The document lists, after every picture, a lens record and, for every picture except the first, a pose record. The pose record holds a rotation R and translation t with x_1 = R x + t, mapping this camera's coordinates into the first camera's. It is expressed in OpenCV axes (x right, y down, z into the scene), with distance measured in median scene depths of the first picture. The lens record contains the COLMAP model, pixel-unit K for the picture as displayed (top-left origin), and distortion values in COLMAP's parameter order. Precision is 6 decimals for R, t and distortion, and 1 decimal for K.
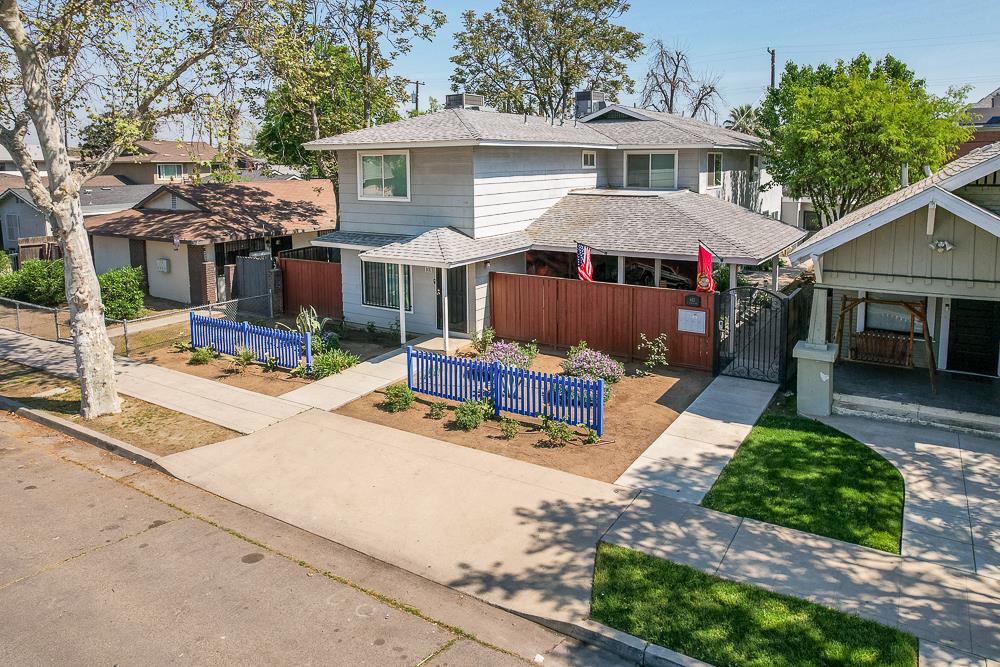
lens RADIAL K [[657.5, 0, 513.0], [0, 657.5, 358.5], [0, 0, 1]] dist [-0.057139, 0.061340]
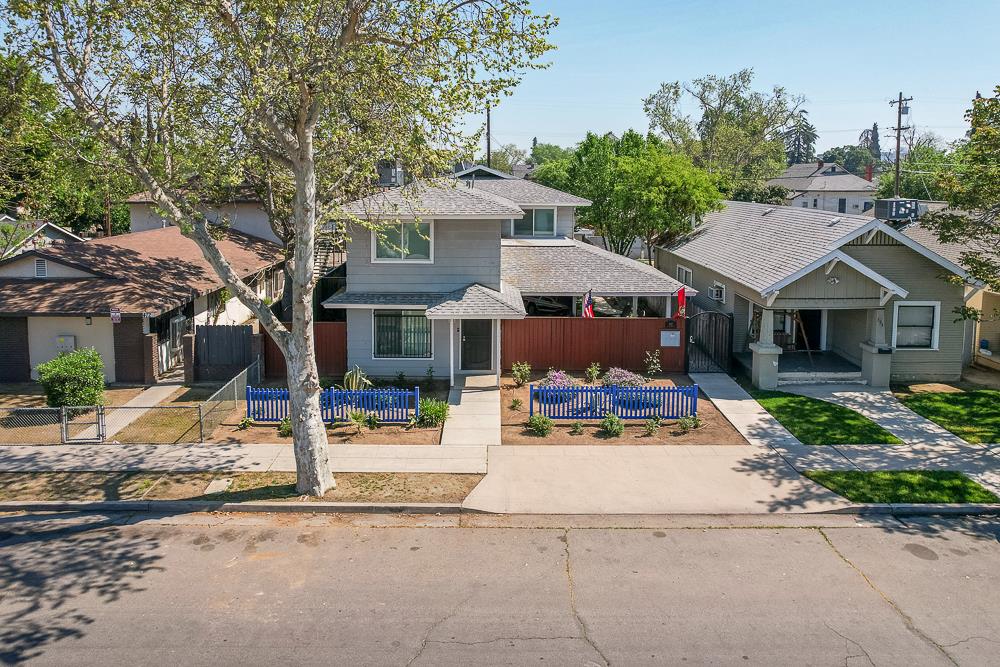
lens RADIAL K [[657.5, 0, 513.0], [0, 657.5, 358.5], [0, 0, 1]] dist [-0.057139, 0.061340]
pose [[0.849442, -0.127822, 0.511966, -1.228667], [0.141448, 0.989867, 0.012452, -0.129817], [-0.508370, 0.061839, 0.858916, -0.097042]]
